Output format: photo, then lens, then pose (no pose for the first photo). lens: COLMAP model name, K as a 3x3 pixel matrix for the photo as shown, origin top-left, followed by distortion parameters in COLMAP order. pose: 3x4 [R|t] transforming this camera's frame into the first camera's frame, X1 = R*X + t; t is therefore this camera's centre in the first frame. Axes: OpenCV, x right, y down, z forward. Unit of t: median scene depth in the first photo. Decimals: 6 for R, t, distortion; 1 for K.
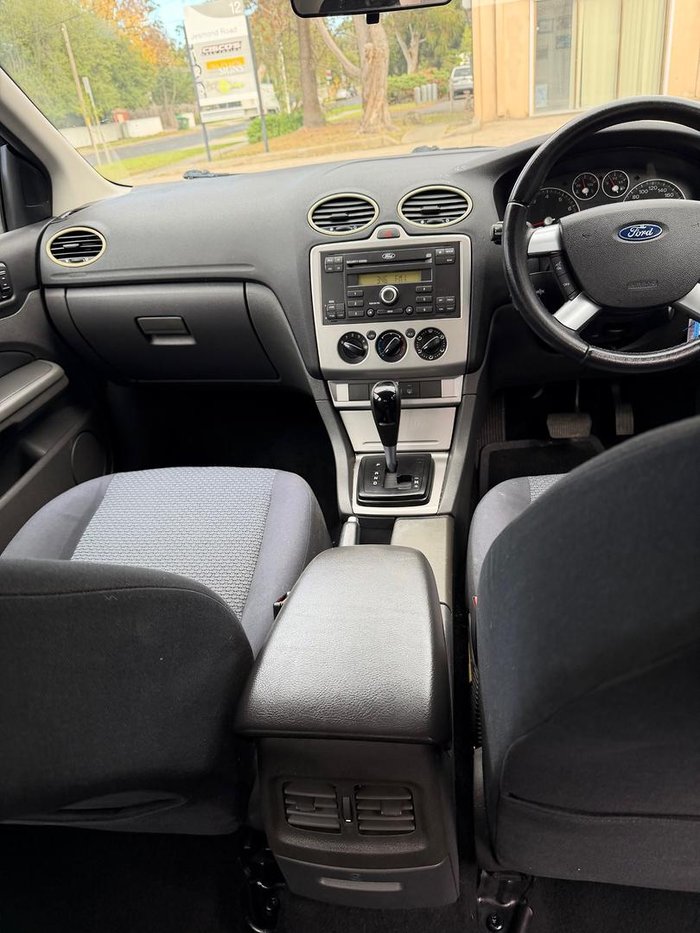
lens RADIAL K [[667.2, 0, 352.7], [0, 667.2, 467.7], [0, 0, 1]] dist [0.062458, -0.108185]
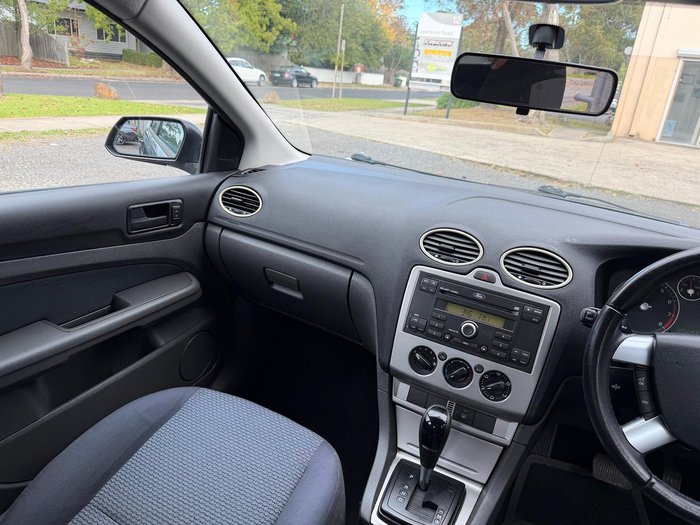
lens RADIAL K [[495.8, 0, 345.7], [0, 495.8, 263.5], [0, 0, 1]] dist [0.114099, -0.205855]
pose [[0.926831, 0.302324, -0.222675, 0.016789], [-0.330252, 0.938545, -0.100337, -0.206849], [0.178657, 0.166534, 0.969716, 0.161466]]
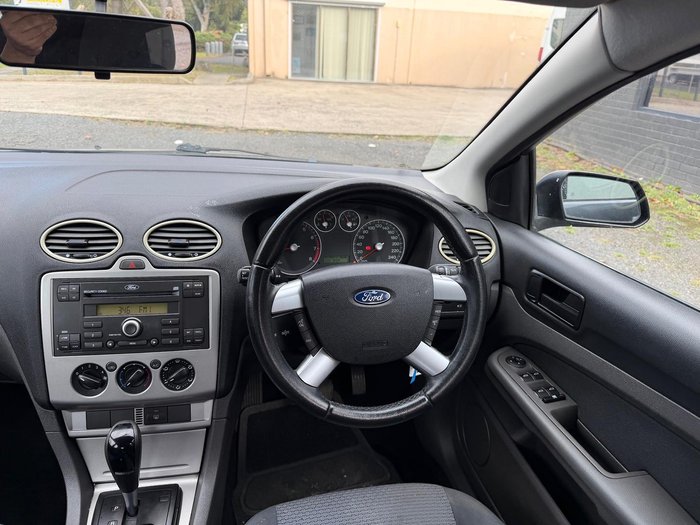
lens RADIAL K [[500.5, 0, 348.9], [0, 500.5, 258.6], [0, 0, 1]] dist [0.062458, -0.108185]
pose [[0.932023, 0.022173, 0.361721, 0.078662], [0.021385, 0.993022, -0.115971, -0.259647], [-0.361769, 0.115823, 0.925045, 0.208555]]
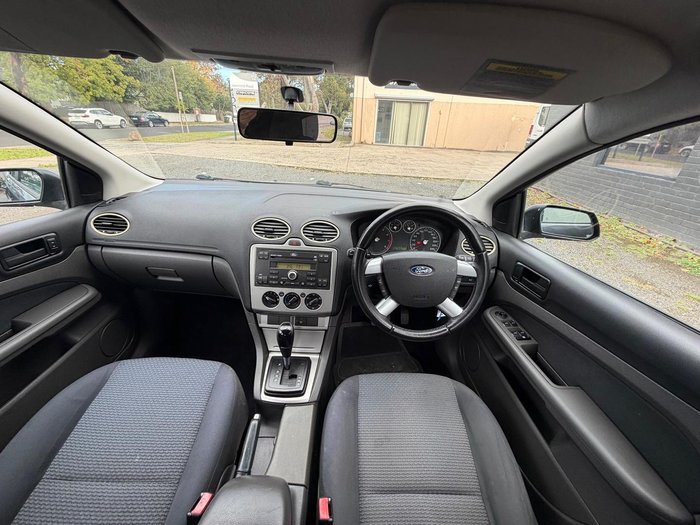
lens RADIAL K [[281.9, 0, 350.0], [0, 281.9, 262.5], [0, 0, 1]] dist [-0.000844, -0.000010]
pose [[0.976350, 0.079047, 0.201229, 0.048839], [-0.068871, 0.995991, -0.057087, -0.253958], [-0.204935, 0.041878, 0.977879, 0.198756]]
